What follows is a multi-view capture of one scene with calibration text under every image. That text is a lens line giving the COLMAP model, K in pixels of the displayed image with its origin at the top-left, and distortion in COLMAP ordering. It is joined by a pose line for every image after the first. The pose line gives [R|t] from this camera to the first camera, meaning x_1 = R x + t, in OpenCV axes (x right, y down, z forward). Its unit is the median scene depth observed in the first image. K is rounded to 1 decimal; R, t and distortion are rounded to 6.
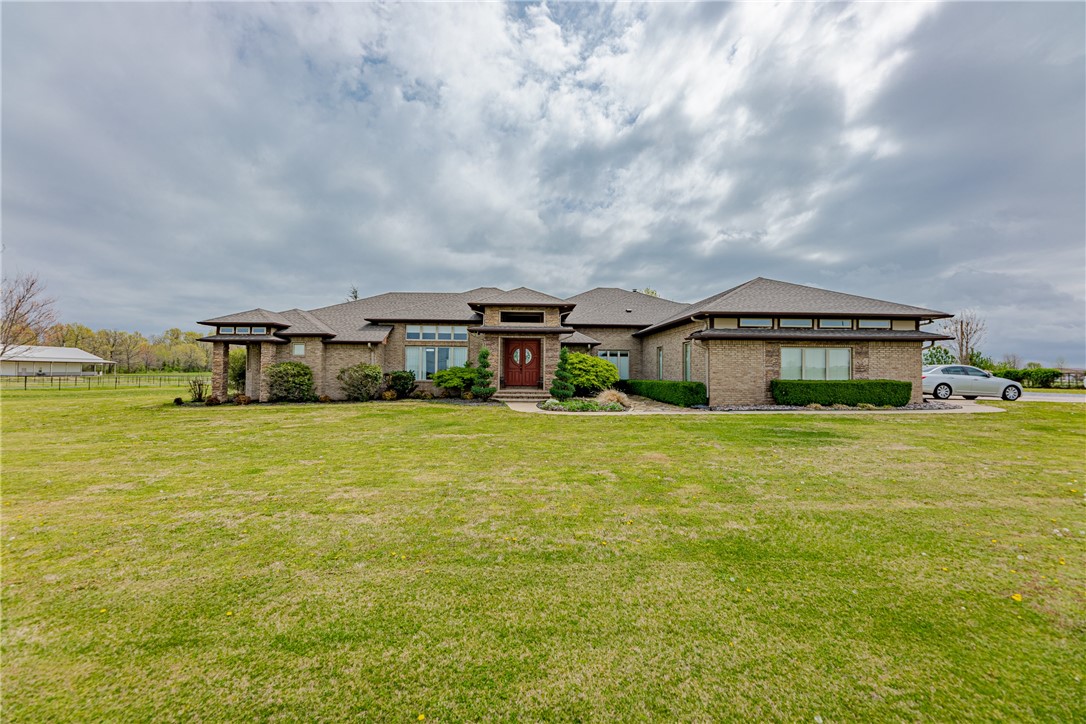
lens RADIAL K [[436.7, 0, 542.4], [0, 436.7, 364.5], [0, 0, 1]] dist [-0.000998, -0.000085]
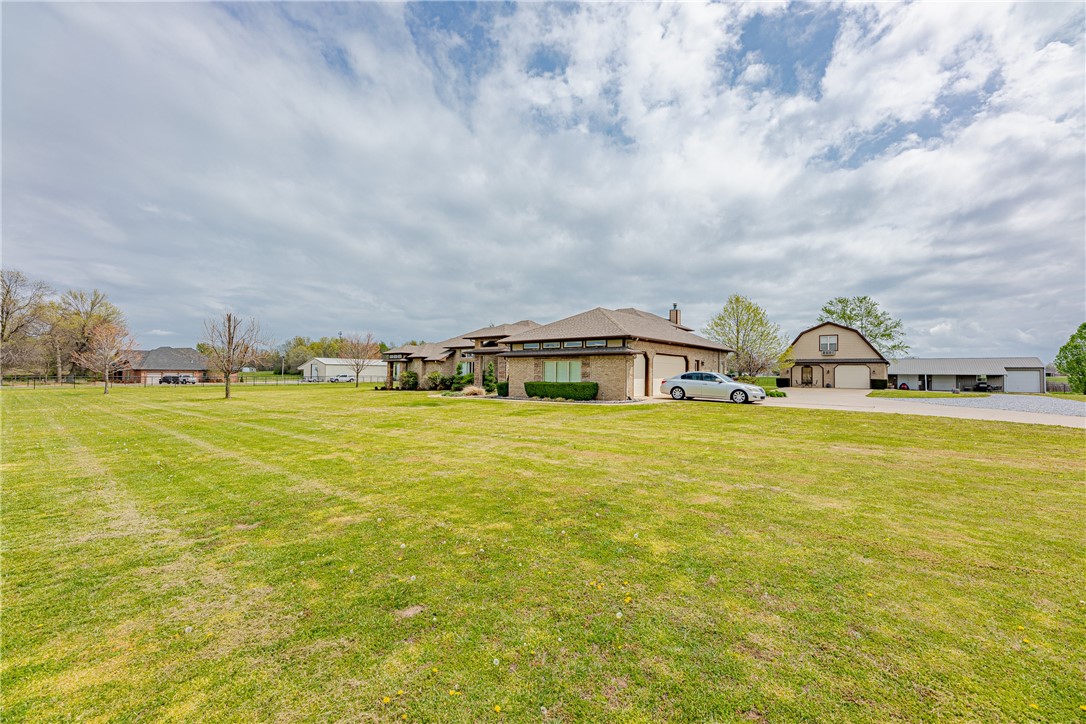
lens RADIAL K [[436.7, 0, 544.1], [0, 436.7, 368.5], [0, 0, 1]] dist [-0.000998, -0.000085]
pose [[0.745485, -0.006874, -0.666487, 1.582222], [0.005057, 0.999976, -0.004658, -0.005208], [0.666503, 0.000102, 0.745502, -0.169030]]
